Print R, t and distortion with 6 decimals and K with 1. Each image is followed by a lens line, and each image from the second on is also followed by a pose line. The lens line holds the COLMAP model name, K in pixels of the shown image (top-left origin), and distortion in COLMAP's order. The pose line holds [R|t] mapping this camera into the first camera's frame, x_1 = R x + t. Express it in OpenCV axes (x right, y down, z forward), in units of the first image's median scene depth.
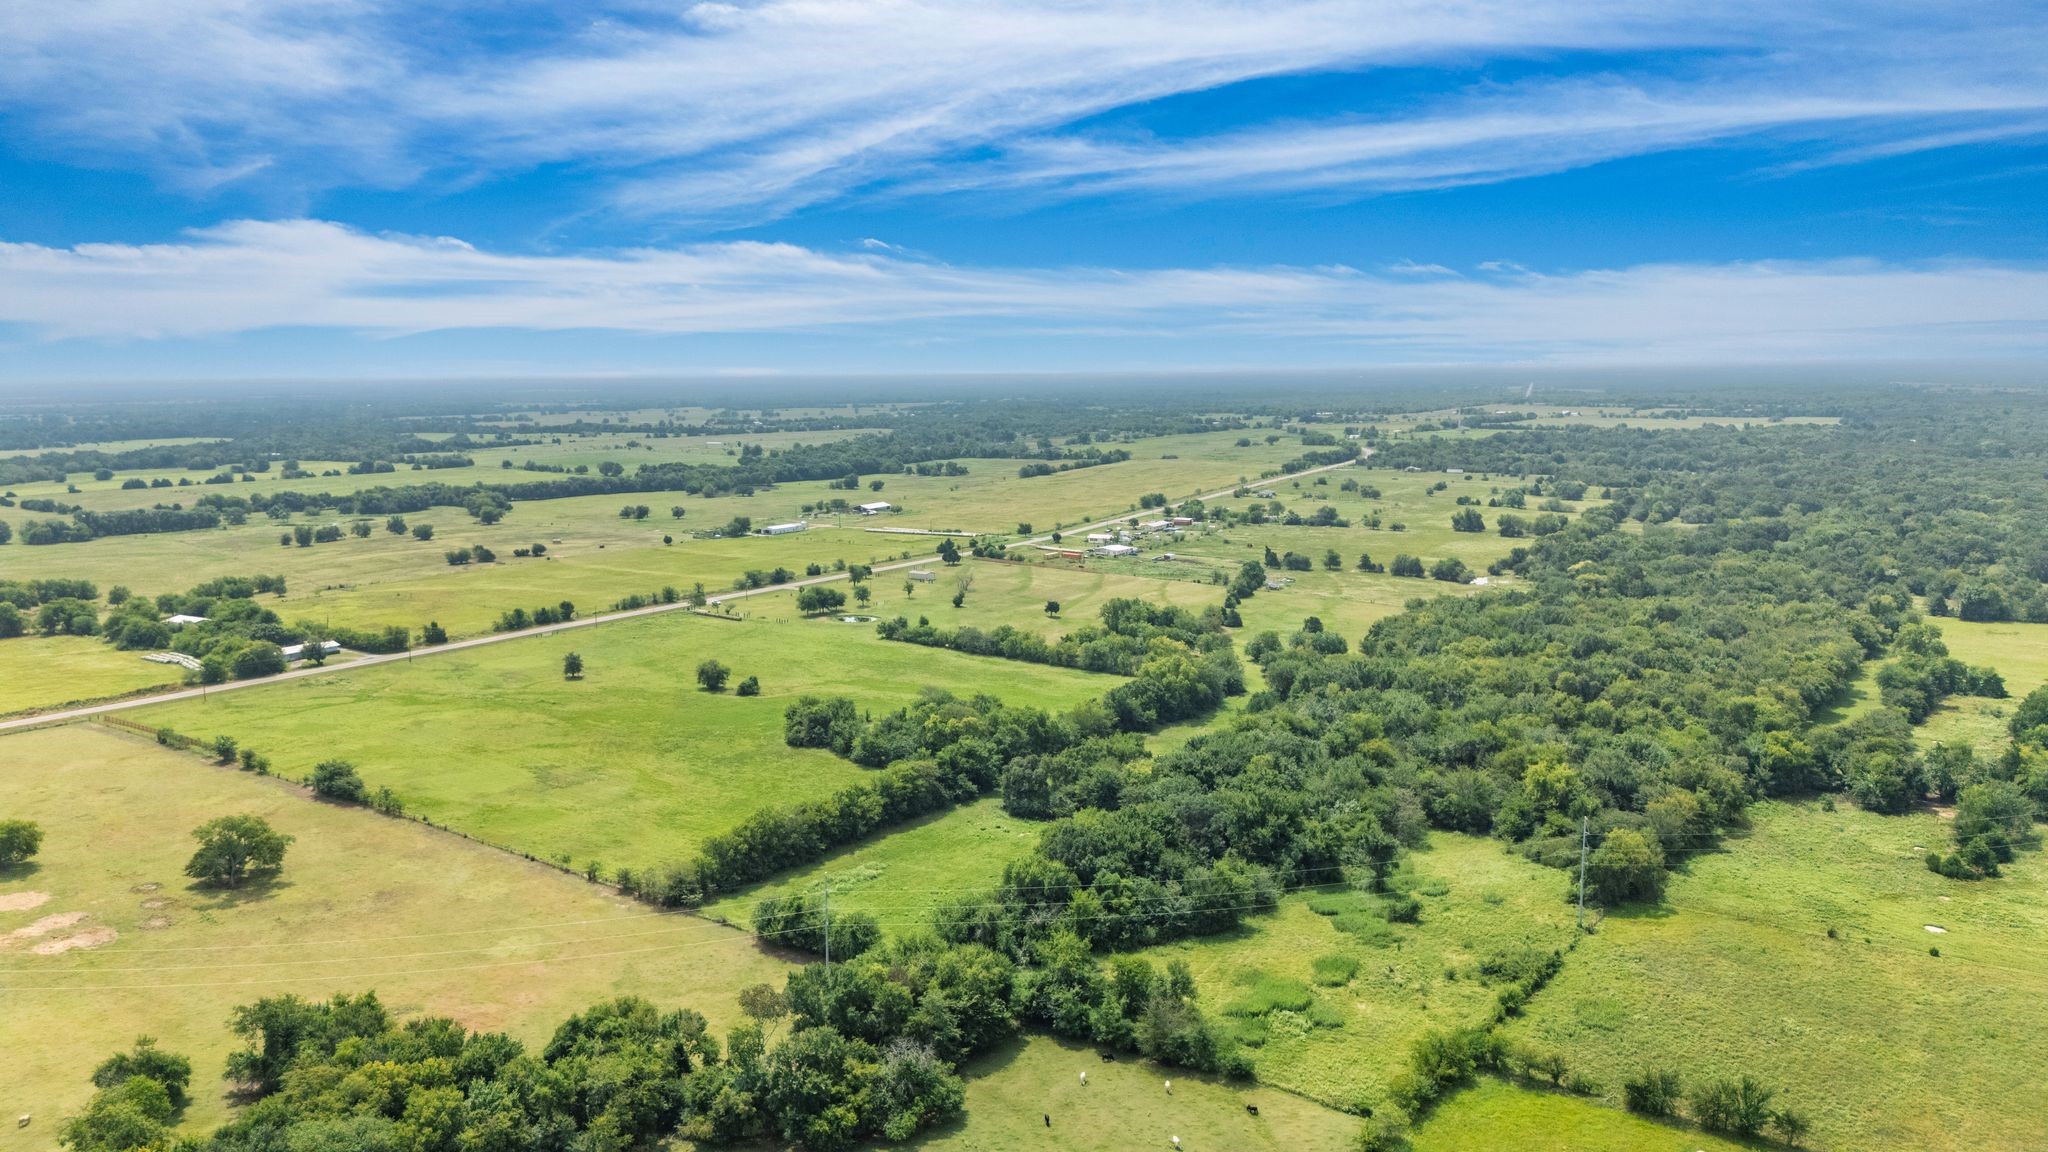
lens RADIAL K [[1462.3, 0, 1012.7], [0, 1462.3, 575.2], [0, 0, 1]] dist [0.066077, -0.057769]
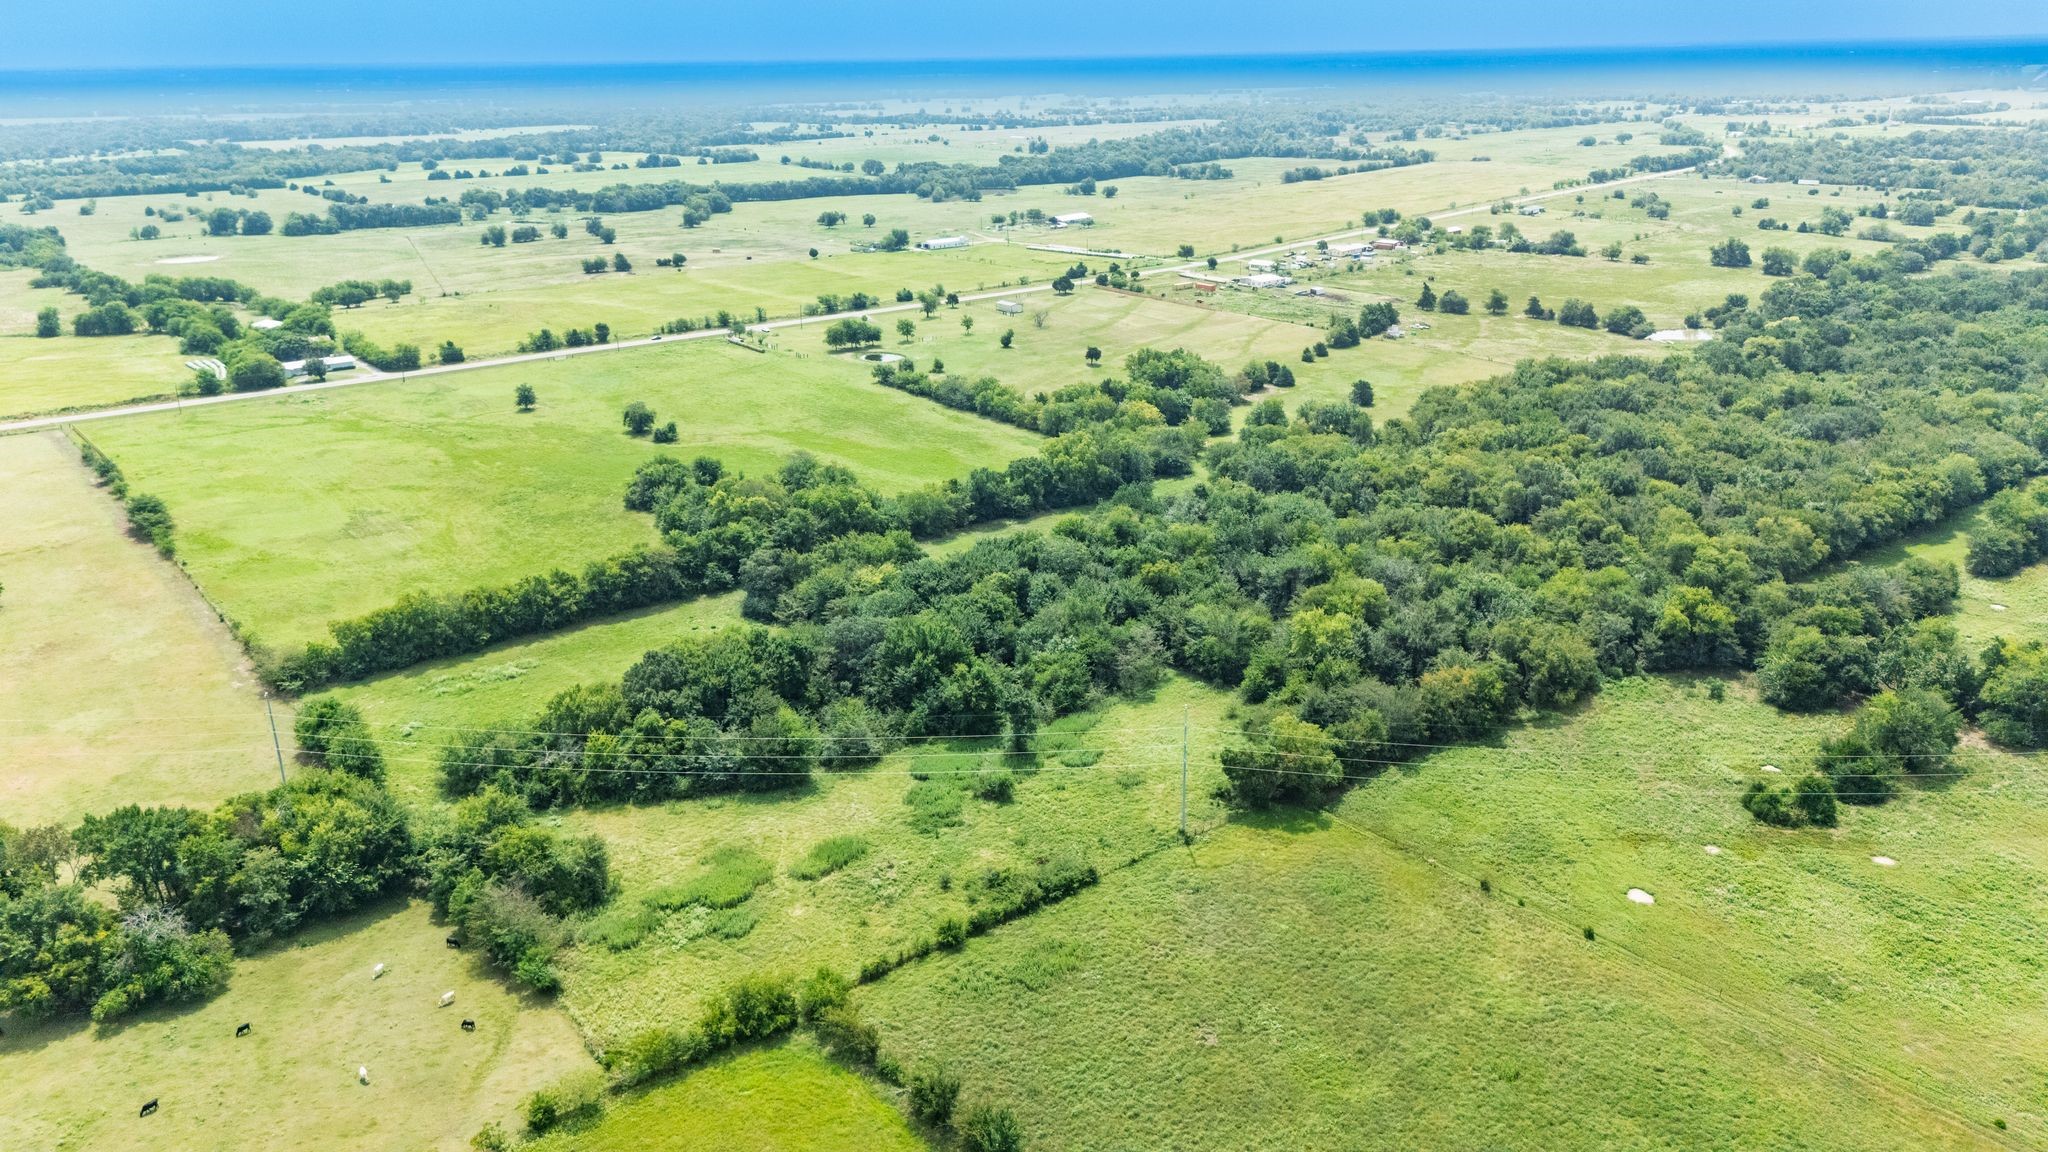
lens RADIAL K [[1462.3, 0, 1025.0], [0, 1462.3, 587.5], [0, 0, 1]] dist [0.066077, -0.057769]
pose [[0.966423, 0.084383, -0.242705, 0.239644], [-0.031745, 0.976513, 0.213109, -0.030466], [0.254987, -0.198249, 0.946403, 0.122122]]
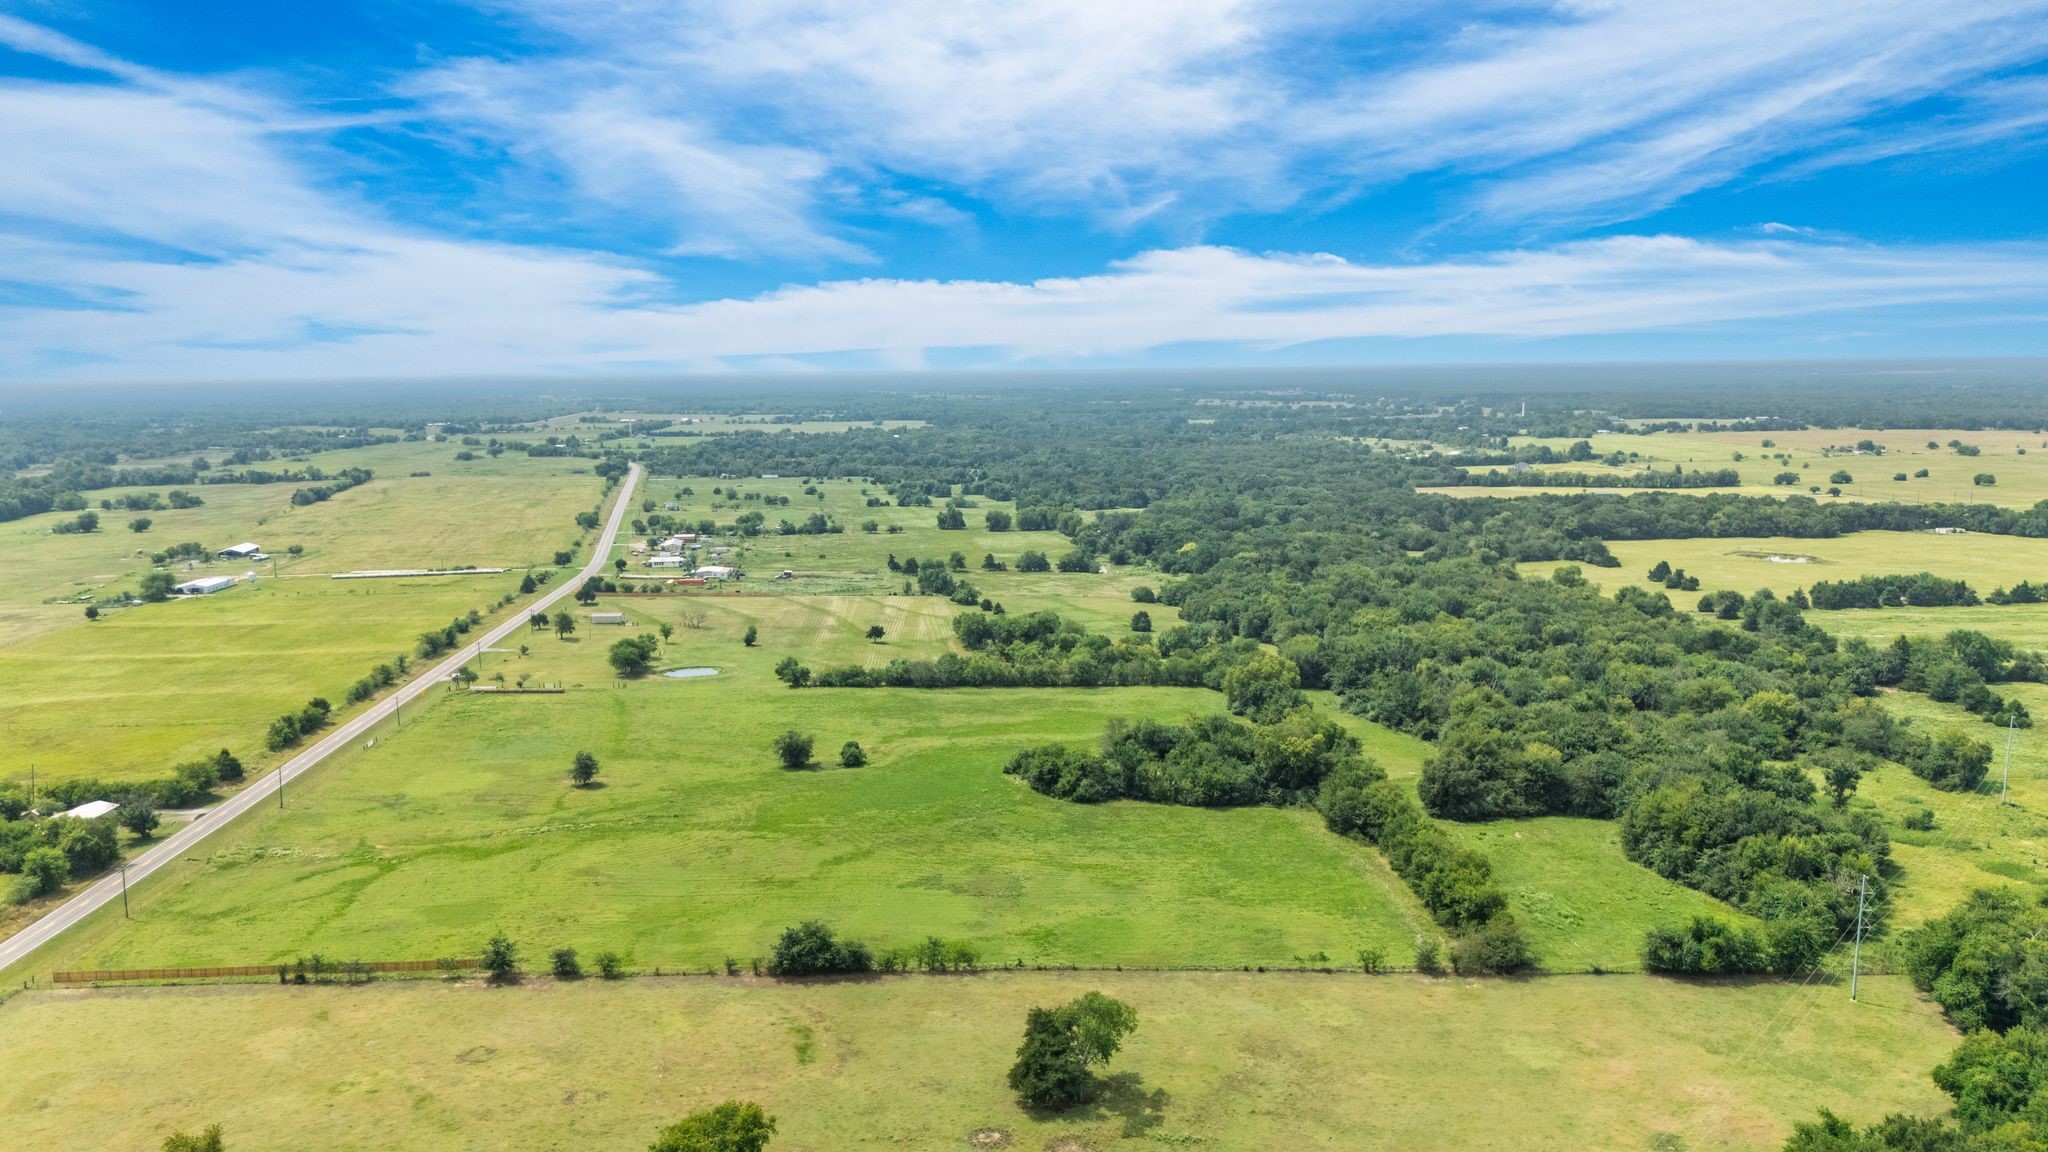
lens RADIAL K [[1462.3, 0, 1020.0], [0, 1462.3, 579.8], [0, 0, 1]] dist [0.066077, -0.057769]
pose [[0.787996, -0.087000, 0.609503, -0.509169], [0.089060, 0.995661, 0.026979, -0.029849], [-0.609205, 0.033023, 0.792325, 0.250194]]
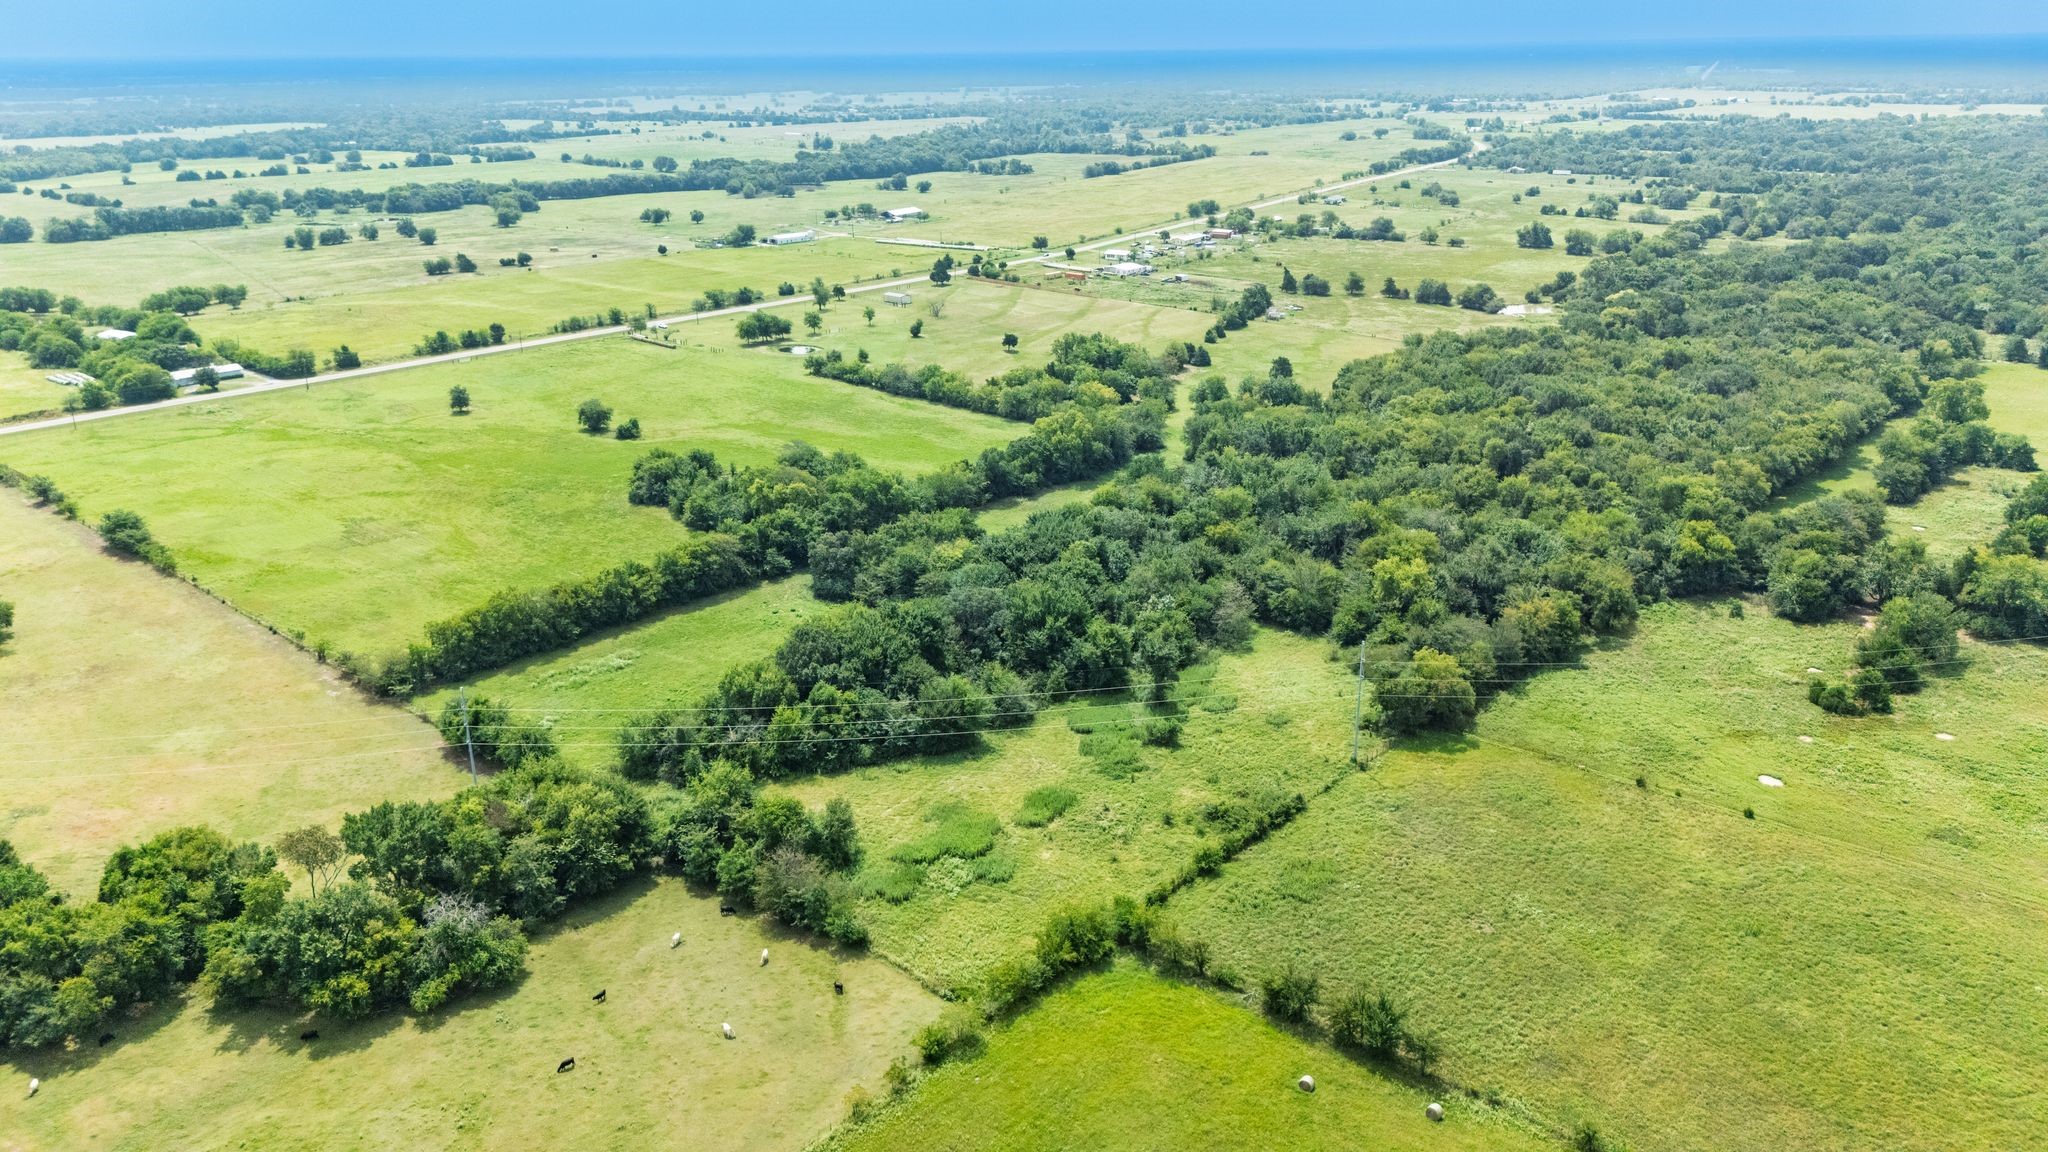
lens RADIAL K [[1462.3, 0, 1016.8], [0, 1462.3, 577.3], [0, 0, 1]] dist [0.066077, -0.057769]
pose [[0.995945, 0.029819, -0.084874, 0.126330], [-0.011858, 0.978748, 0.204722, -0.022498], [0.089175, -0.202886, 0.975134, 0.075986]]
